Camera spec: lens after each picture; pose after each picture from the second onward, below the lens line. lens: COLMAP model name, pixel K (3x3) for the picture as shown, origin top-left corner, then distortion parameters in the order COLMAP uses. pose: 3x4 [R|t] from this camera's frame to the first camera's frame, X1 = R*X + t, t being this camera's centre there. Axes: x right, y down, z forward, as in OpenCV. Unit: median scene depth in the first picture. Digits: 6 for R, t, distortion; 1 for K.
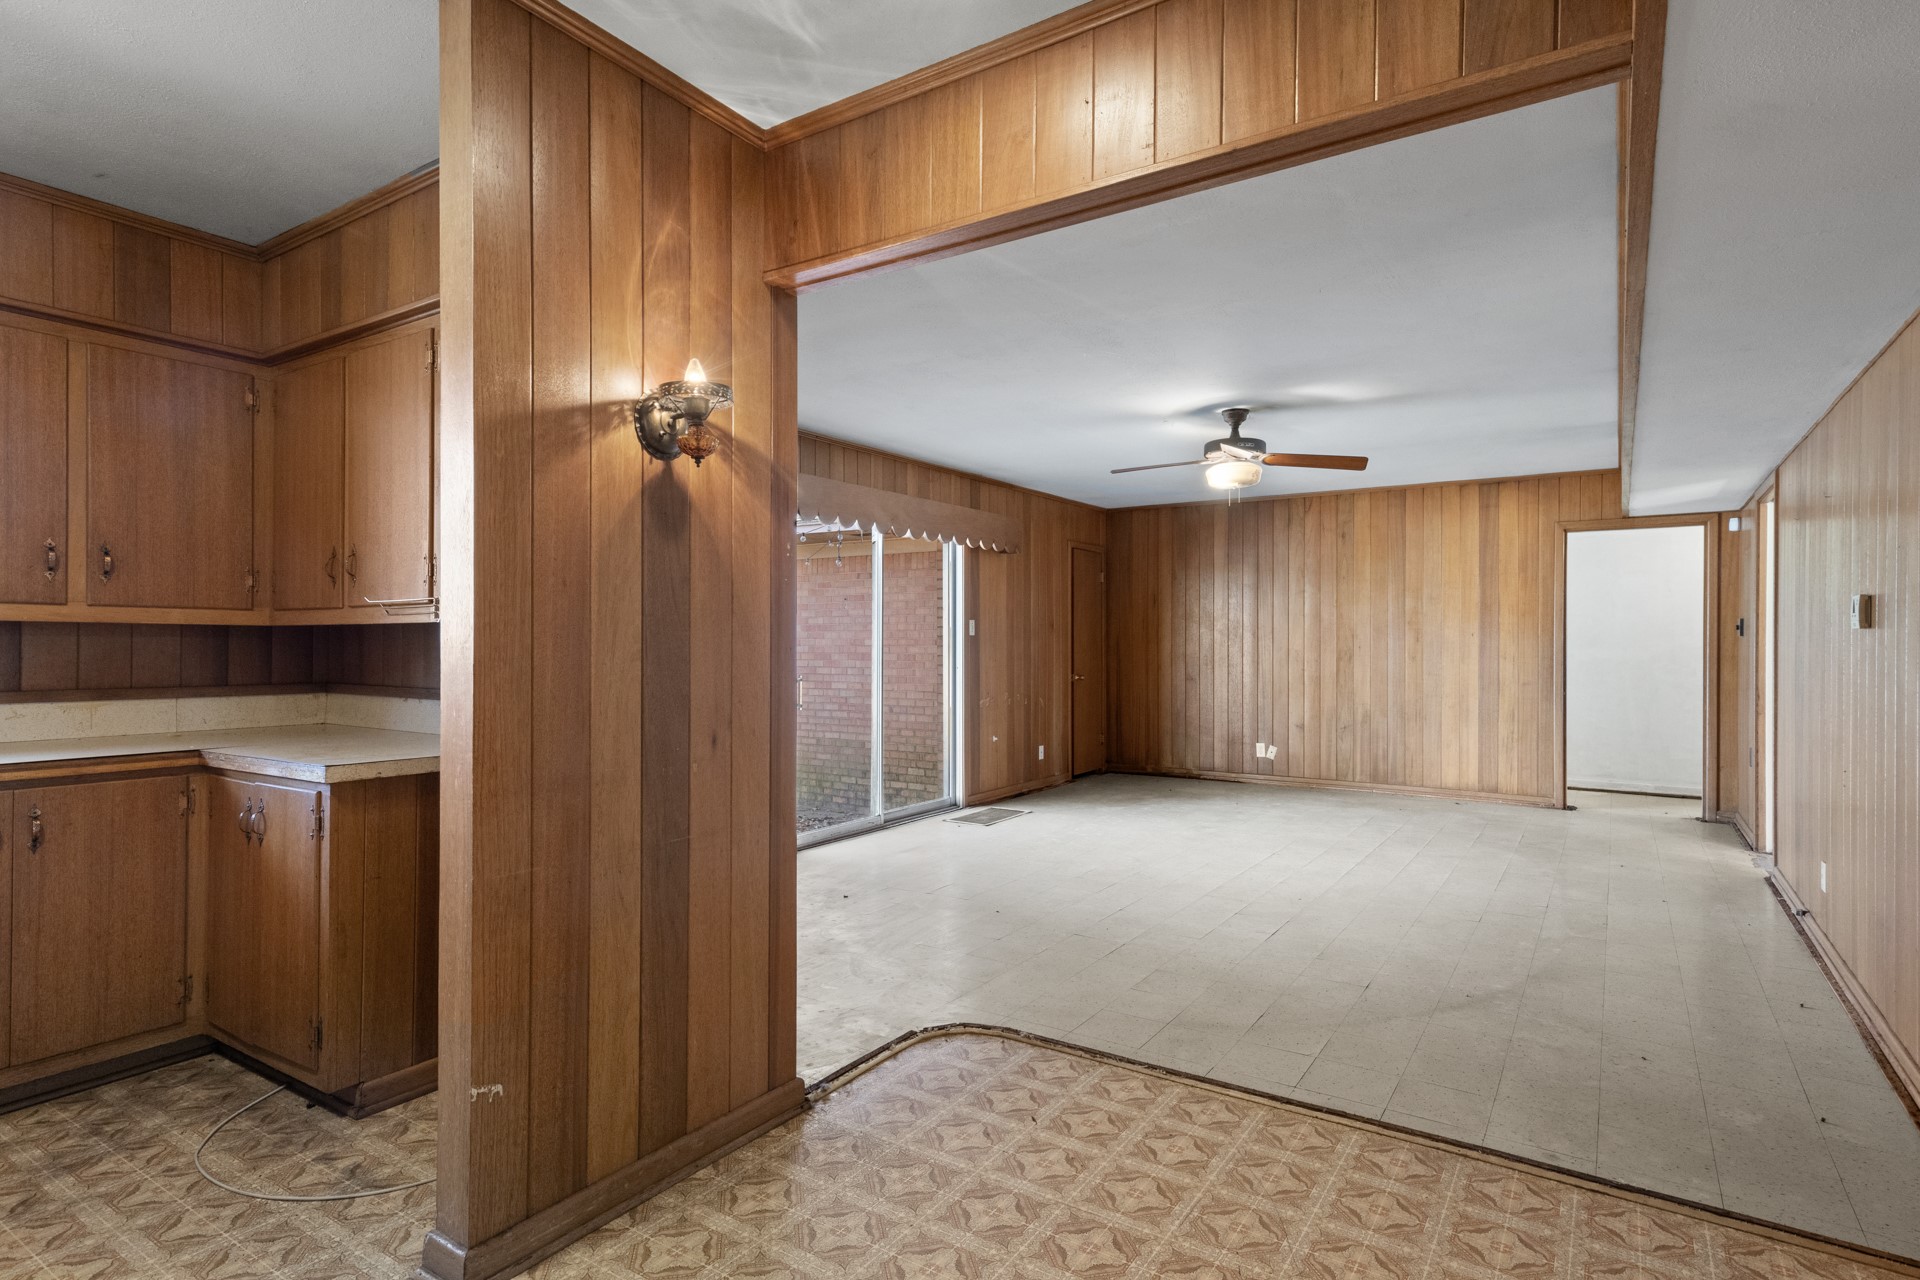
lens RADIAL K [[982.6, 0, 970.3], [0, 982.6, 645.8], [0, 0, 1]] dist [0.016433, -0.001510]
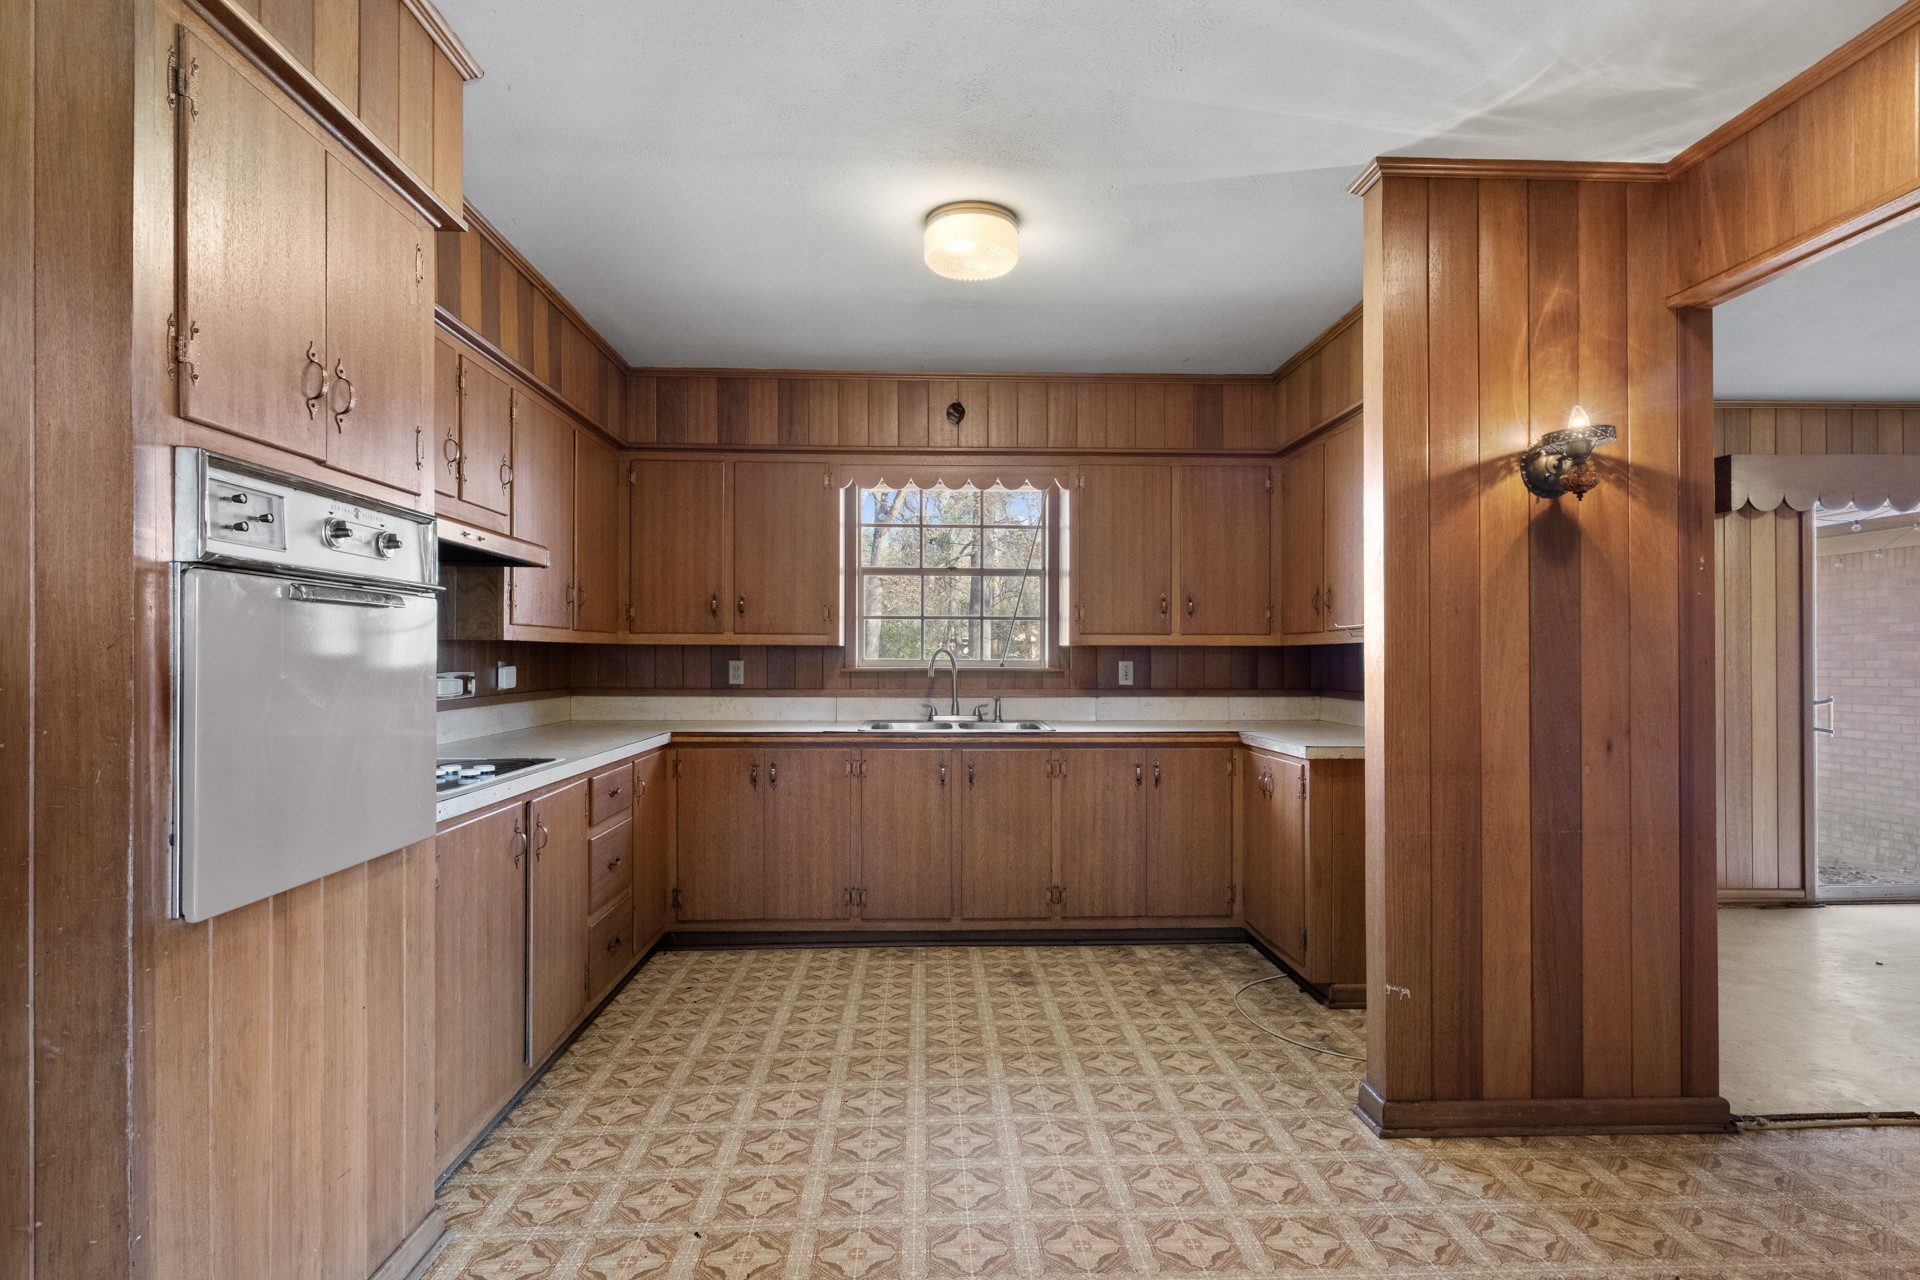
lens RADIAL K [[982.6, 0, 970.3], [0, 982.6, 645.8], [0, 0, 1]] dist [0.016433, -0.001510]
pose [[0.582751, -0.013927, -0.812531, 0.219623], [0.001705, 0.999872, -0.015916, 0.000931], [0.812649, 0.007890, 0.582700, -0.211174]]
